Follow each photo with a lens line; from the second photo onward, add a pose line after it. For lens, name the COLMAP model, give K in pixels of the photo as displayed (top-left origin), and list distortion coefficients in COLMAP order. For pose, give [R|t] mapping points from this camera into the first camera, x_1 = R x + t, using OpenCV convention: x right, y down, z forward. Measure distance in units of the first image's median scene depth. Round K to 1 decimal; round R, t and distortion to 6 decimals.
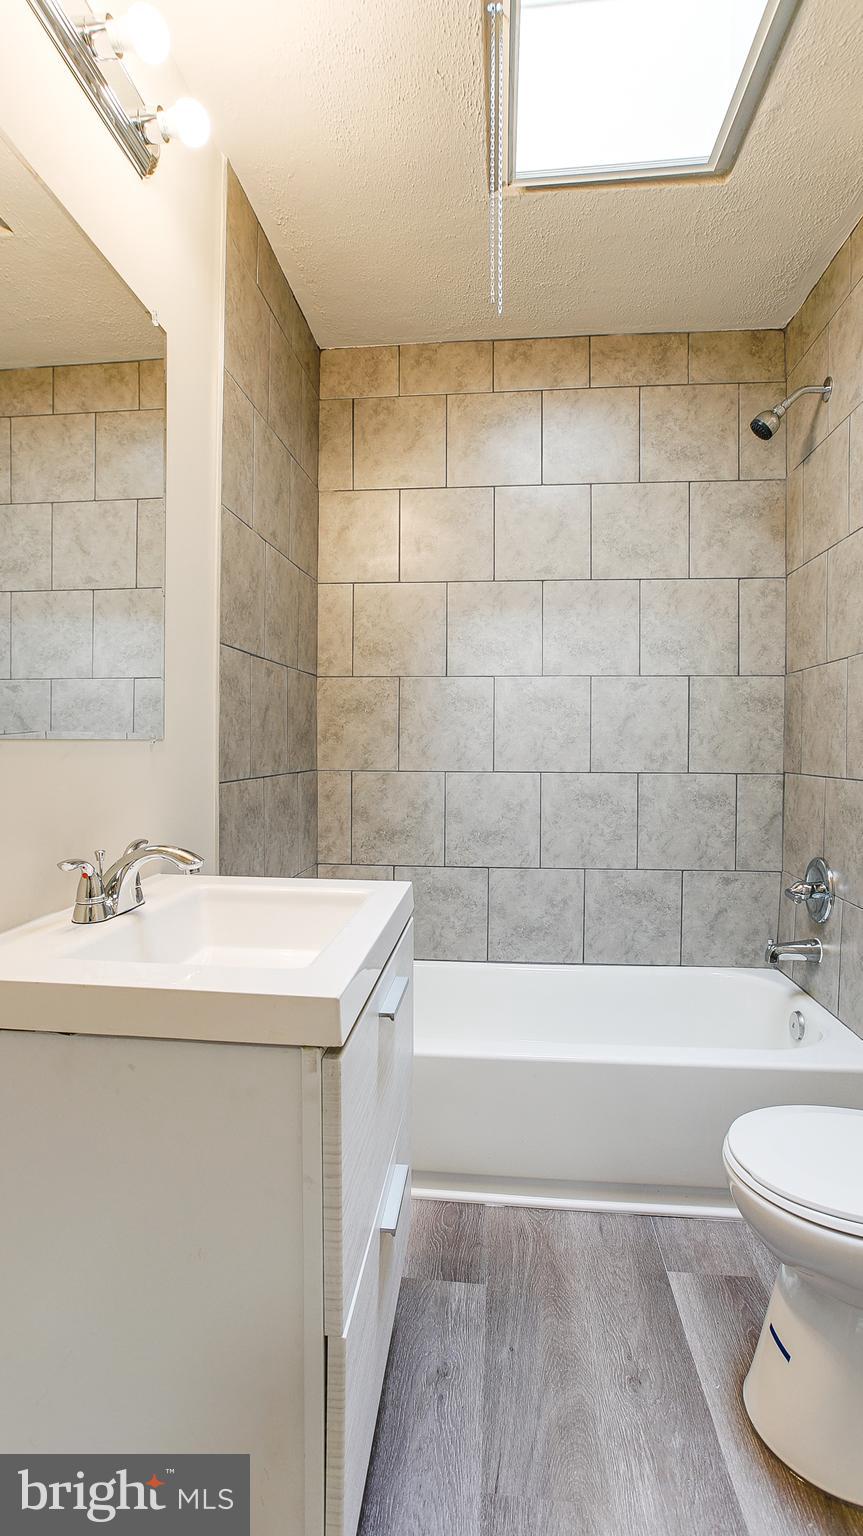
lens RADIAL K [[715.3, 0, 435.1], [0, 715.3, 772.8], [0, 0, 1]] dist [-0.045331, 0.038997]
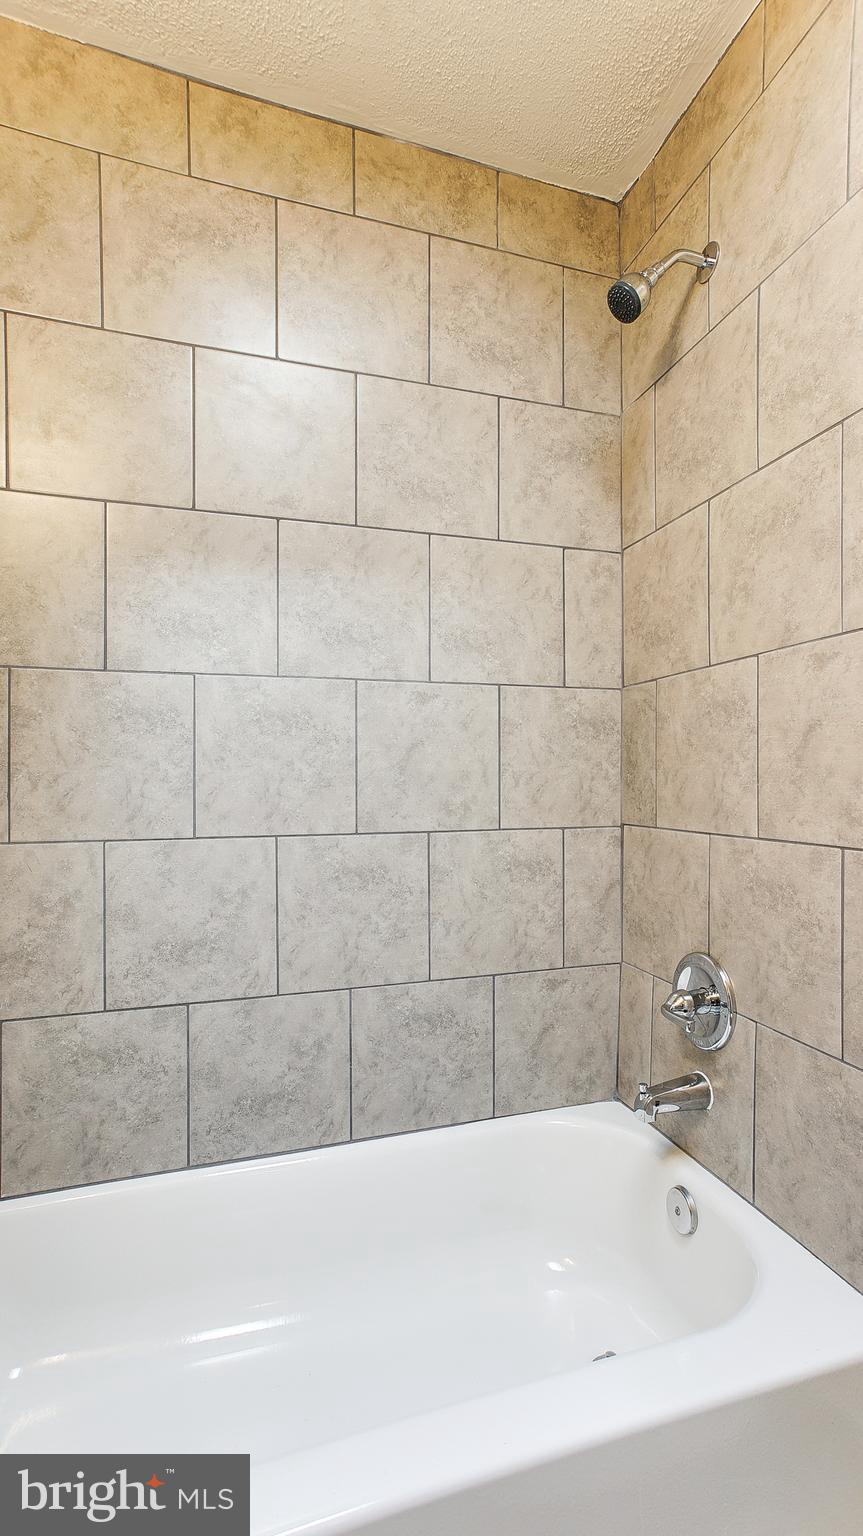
lens RADIAL K [[715.3, 0, 435.1], [0, 715.3, 772.8], [0, 0, 1]] dist [-0.045331, 0.038997]
pose [[0.920386, -0.004724, 0.390983, 0.037727], [0.025365, 0.998542, -0.047644, -0.022873], [-0.390188, 0.053769, 0.919164, 0.410785]]
